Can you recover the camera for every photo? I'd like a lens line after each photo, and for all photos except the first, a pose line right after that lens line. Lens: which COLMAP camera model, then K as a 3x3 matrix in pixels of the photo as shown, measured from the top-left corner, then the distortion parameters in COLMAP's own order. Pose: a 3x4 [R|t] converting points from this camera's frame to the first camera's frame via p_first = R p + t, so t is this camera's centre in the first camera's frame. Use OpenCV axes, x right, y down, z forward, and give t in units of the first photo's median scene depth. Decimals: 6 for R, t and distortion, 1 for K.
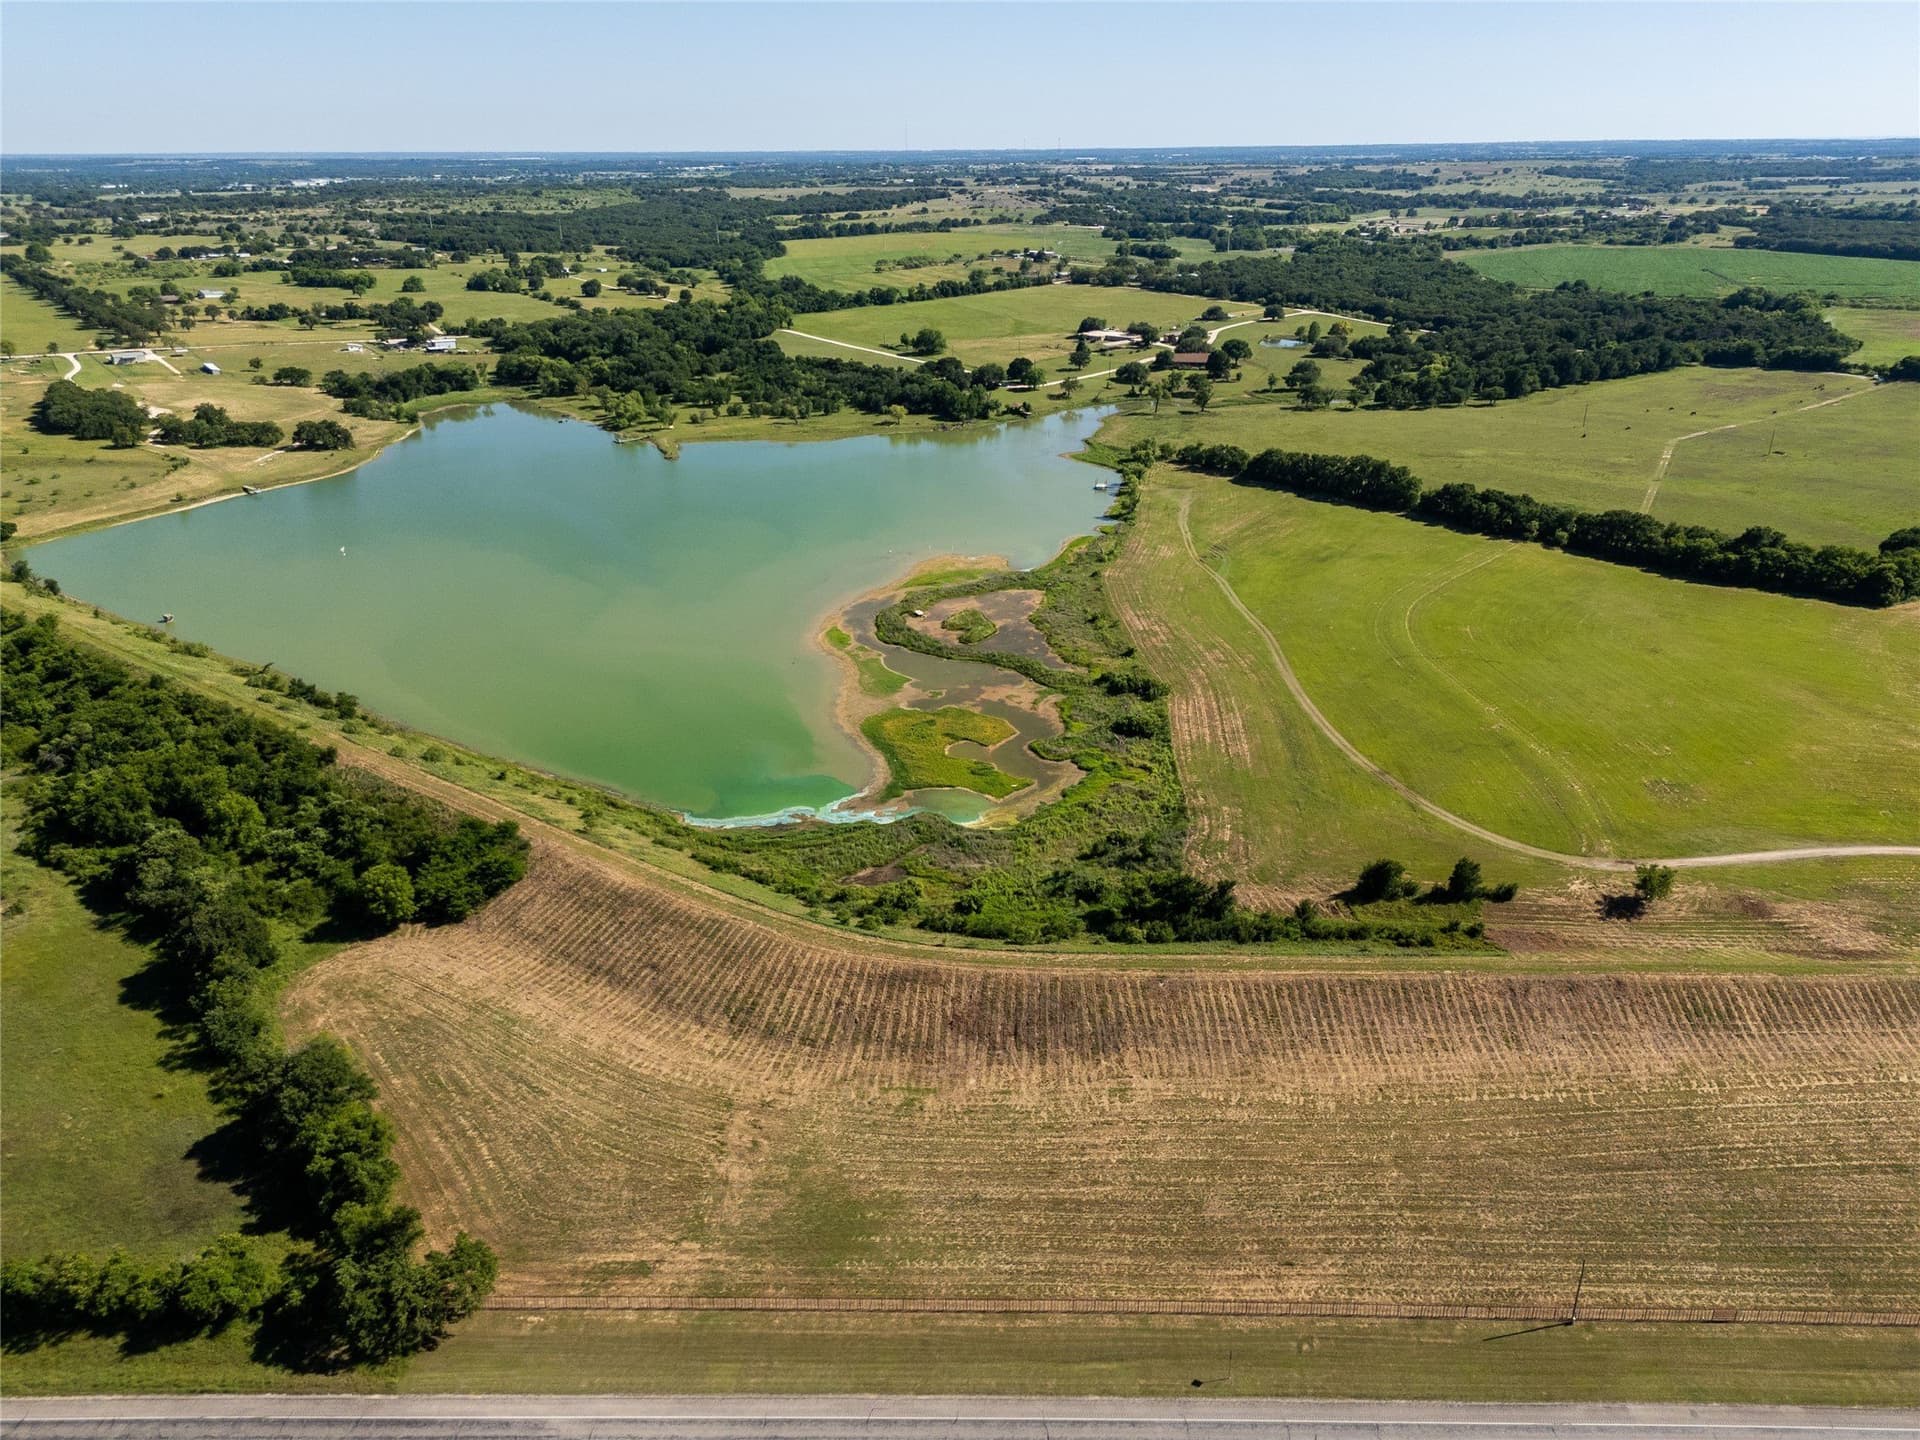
lens RADIAL K [[1423.8, 0, 962.2], [0, 1423.8, 734.3], [0, 0, 1]] dist [0.062279, -0.049231]
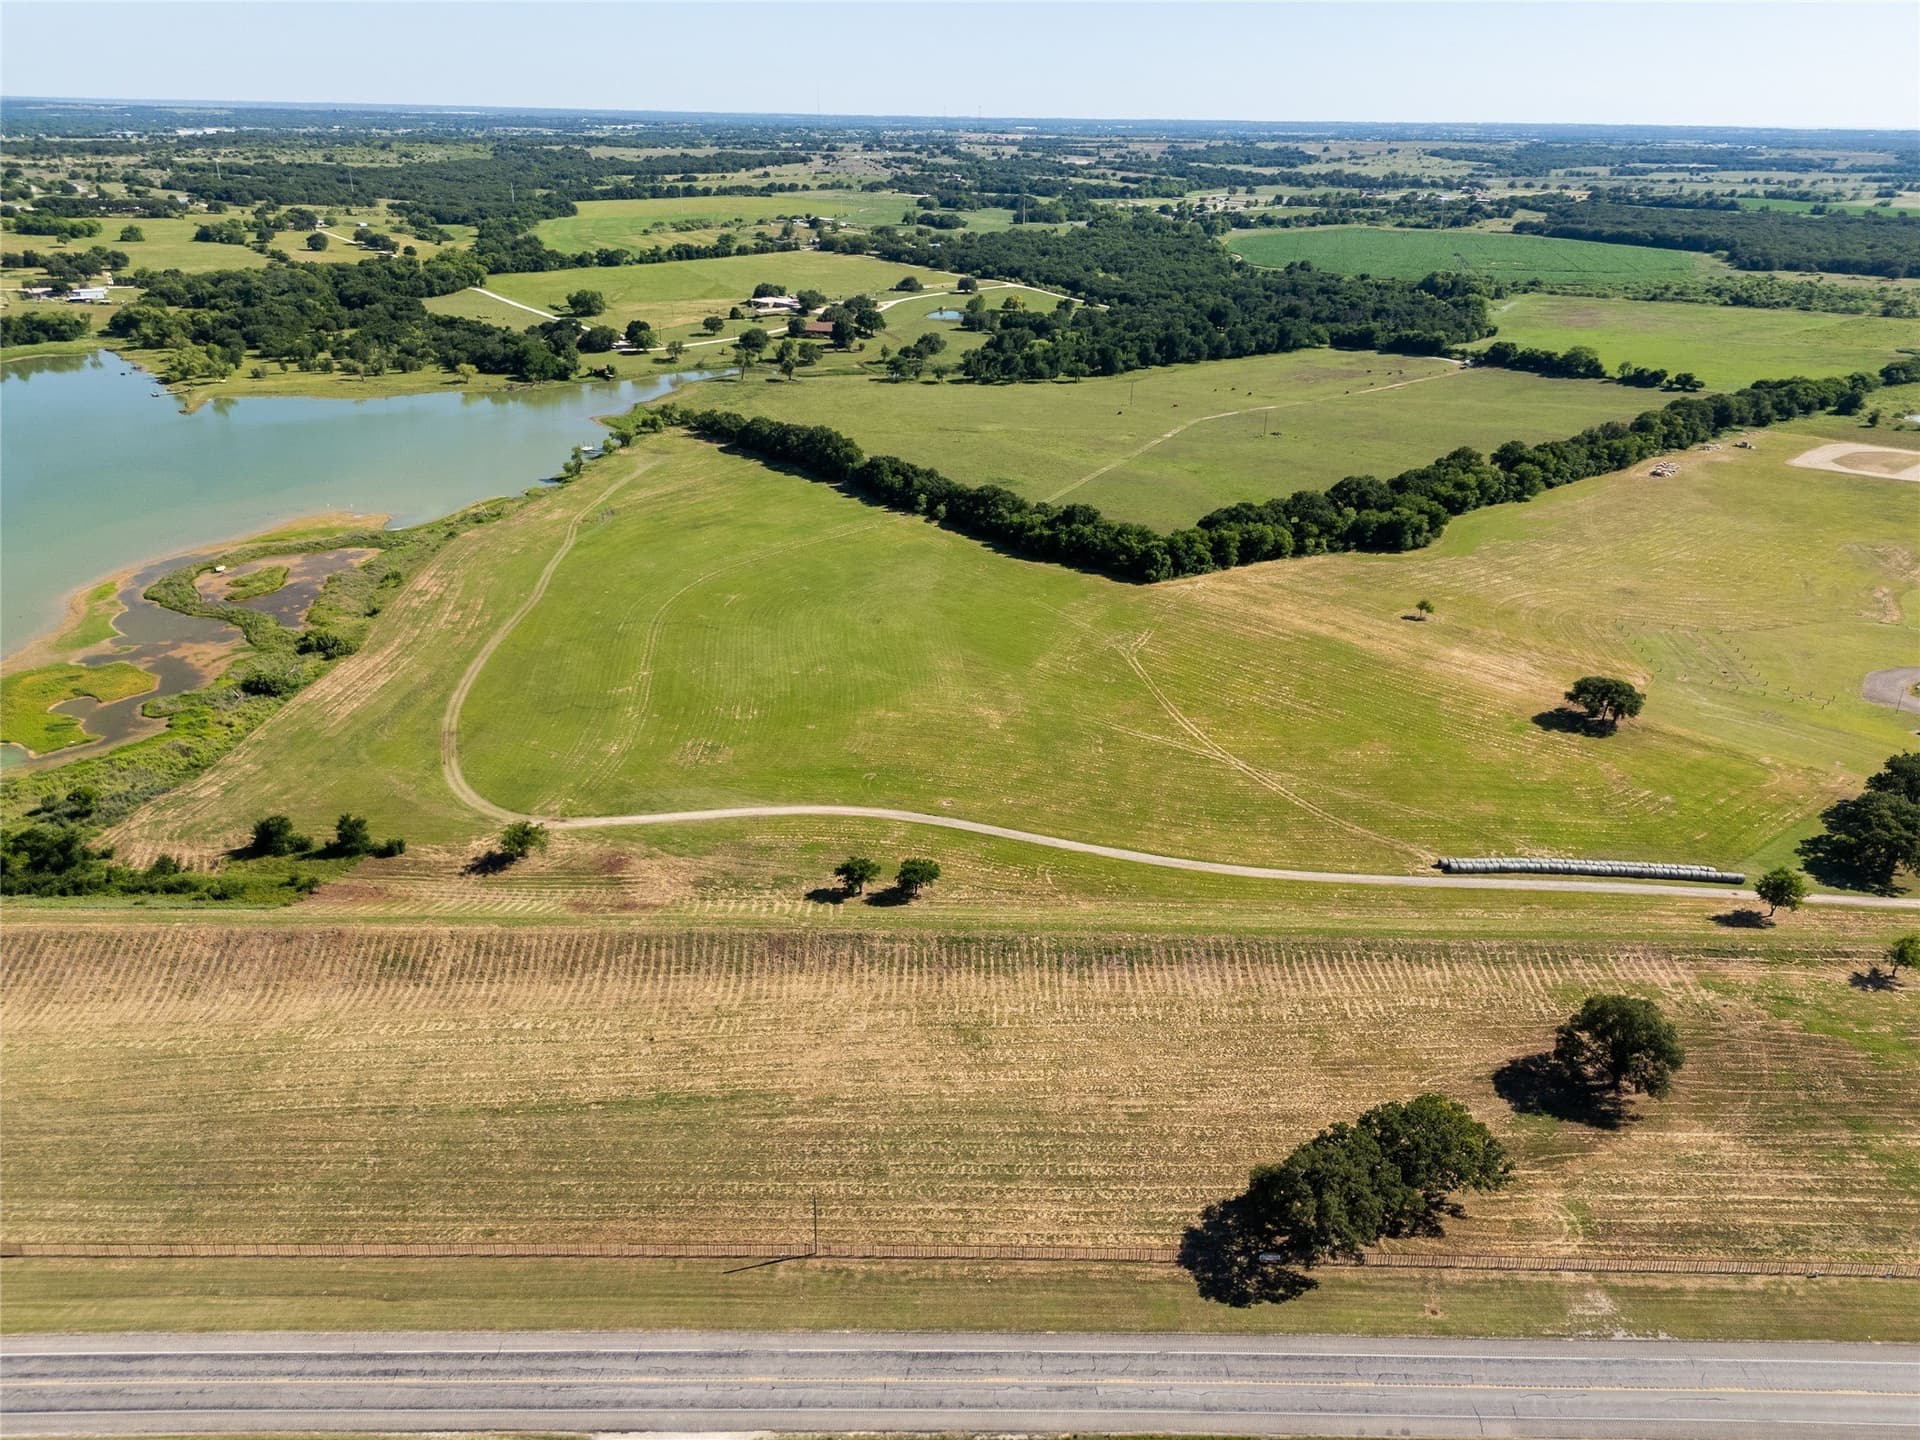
lens RADIAL K [[1423.8, 0, 974.9], [0, 1423.8, 722.2], [0, 0, 1]] dist [0.062279, -0.049231]
pose [[0.999579, 0.014376, 0.025213, 0.216740], [-0.014683, 0.999819, 0.012059, 0.000577], [-0.025035, -0.012424, 0.999609, -0.008395]]
